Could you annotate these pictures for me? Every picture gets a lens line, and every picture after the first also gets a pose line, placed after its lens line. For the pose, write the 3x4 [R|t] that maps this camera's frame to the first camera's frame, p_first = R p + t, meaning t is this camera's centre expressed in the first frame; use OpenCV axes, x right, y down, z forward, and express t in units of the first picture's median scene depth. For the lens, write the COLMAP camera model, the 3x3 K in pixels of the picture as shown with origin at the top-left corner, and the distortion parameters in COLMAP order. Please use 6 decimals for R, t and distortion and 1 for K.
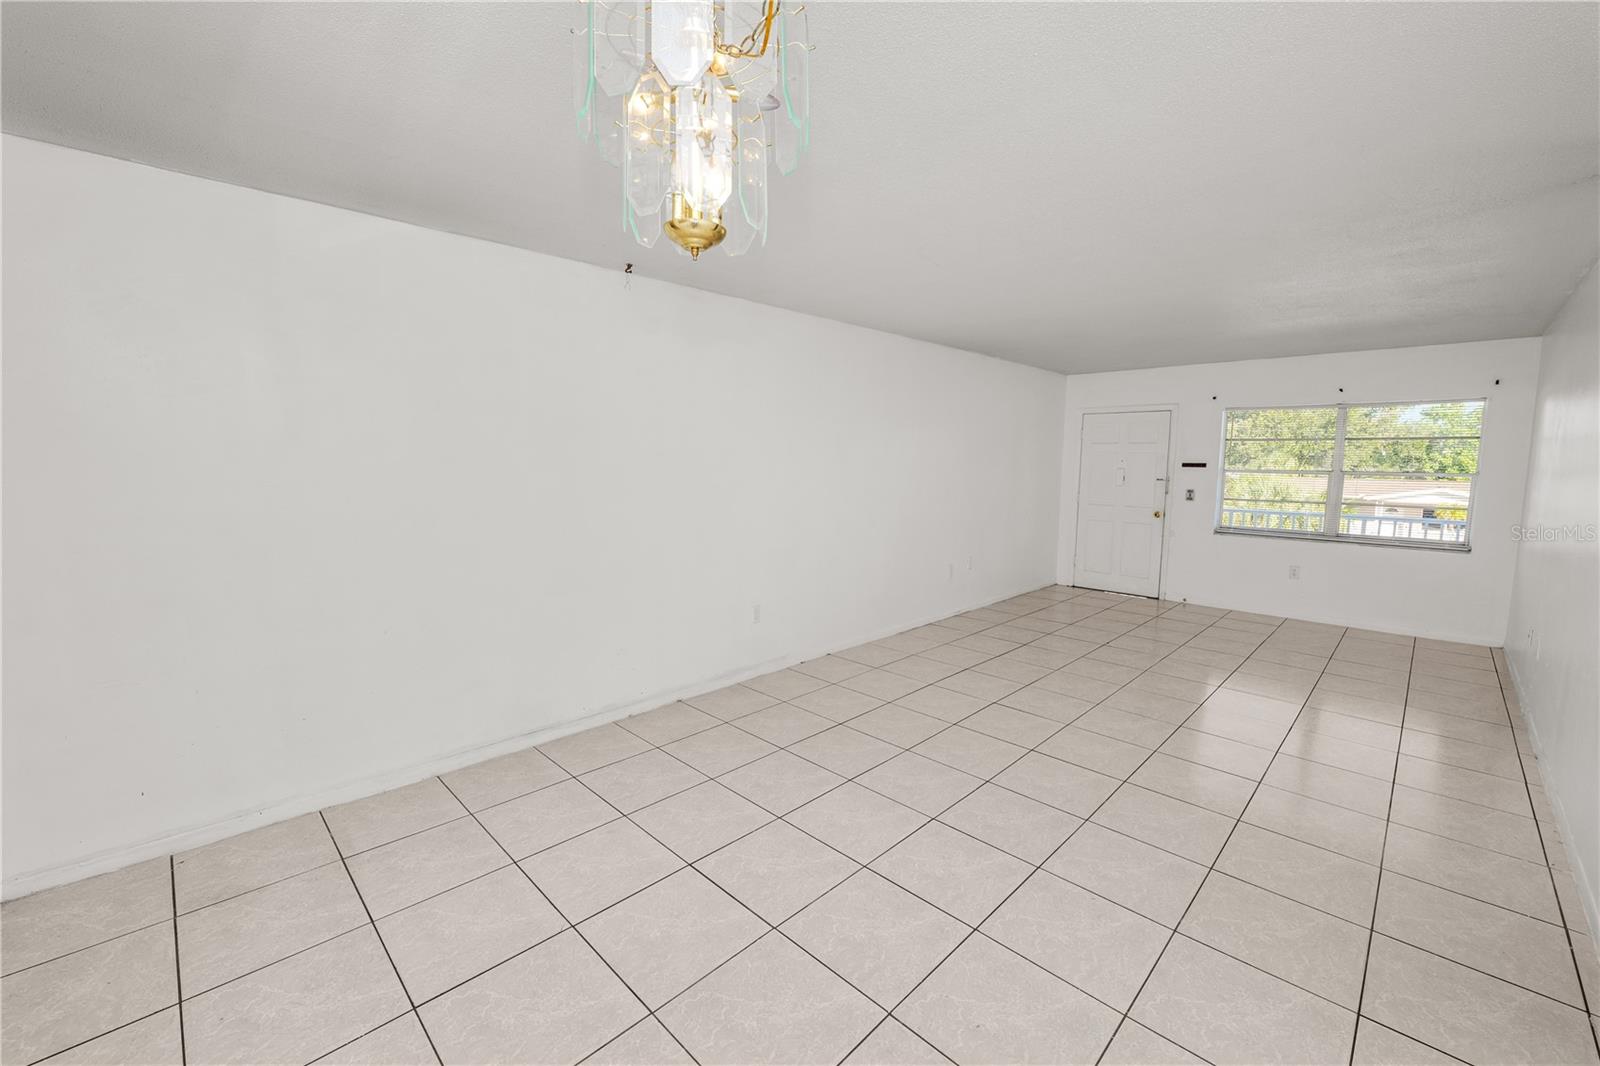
lens RADIAL K [[651.9, 0, 800.0], [0, 651.9, 527.8], [0, 0, 1]] dist [-0.012870, 0.000711]
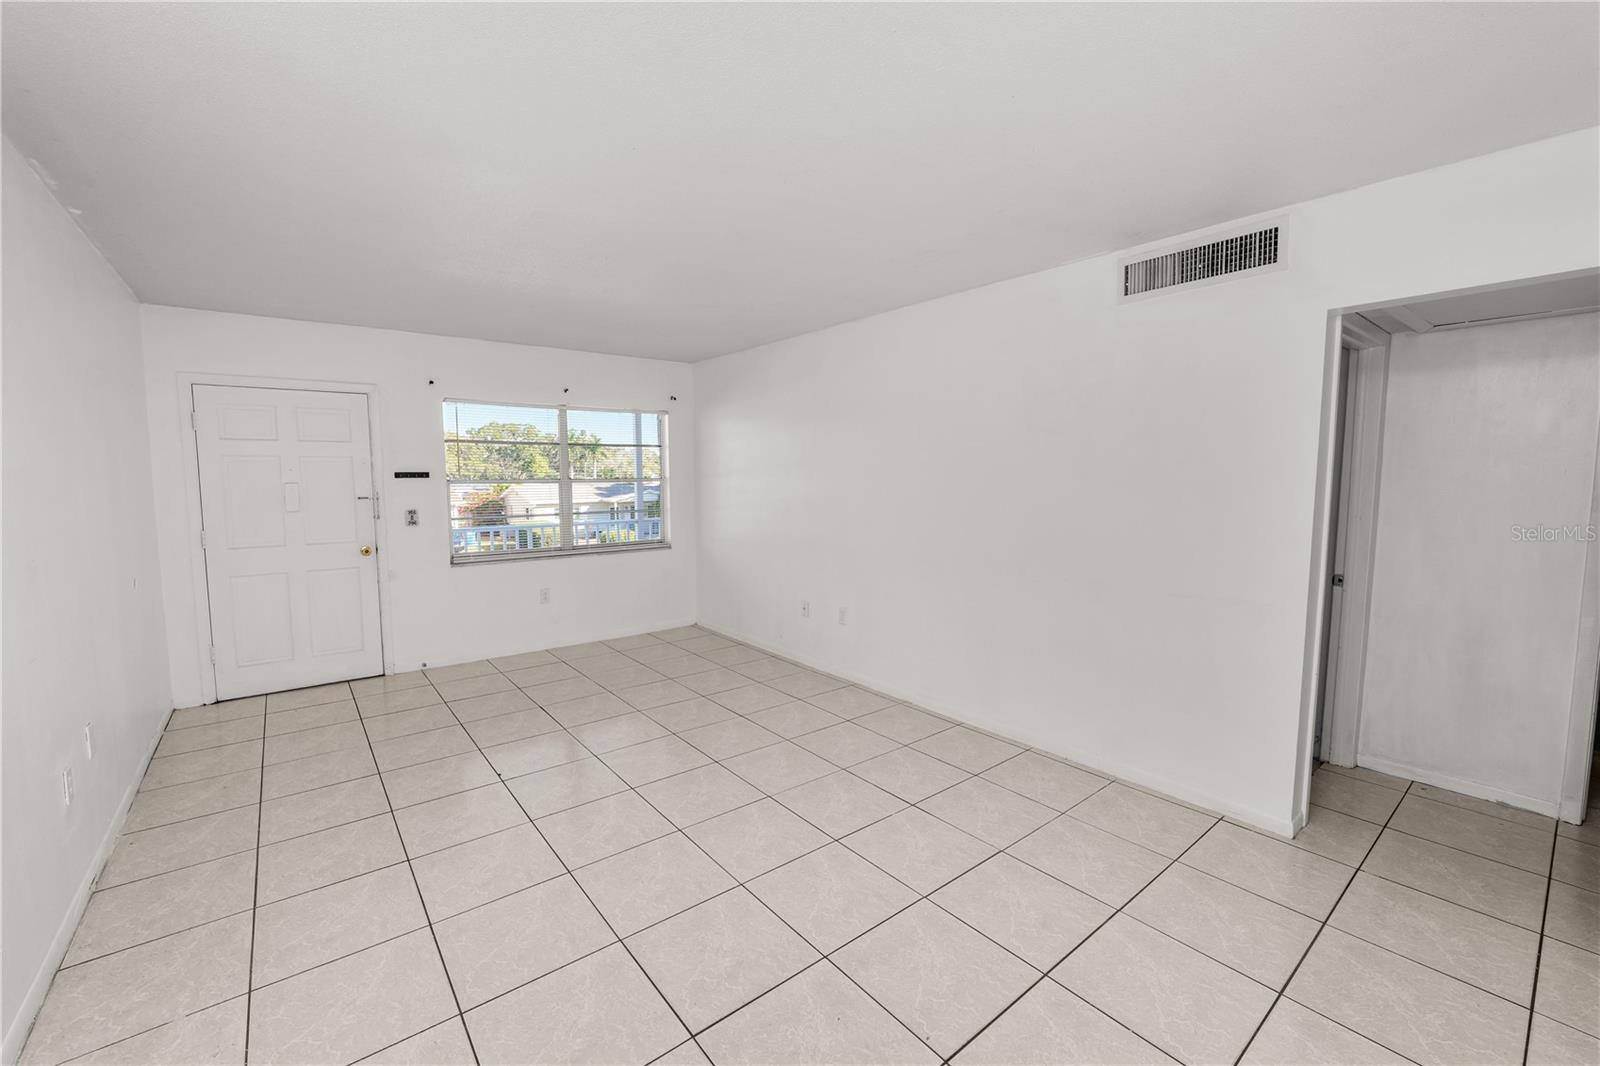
lens RADIAL K [[651.9, 0, 800.0], [0, 651.9, 527.8], [0, 0, 1]] dist [-0.012870, 0.000711]
pose [[0.102516, -0.098551, 0.989837, -0.052477], [0.104285, 0.990661, 0.087832, -0.057617], [-0.989250, 0.094221, 0.111836, 0.507284]]
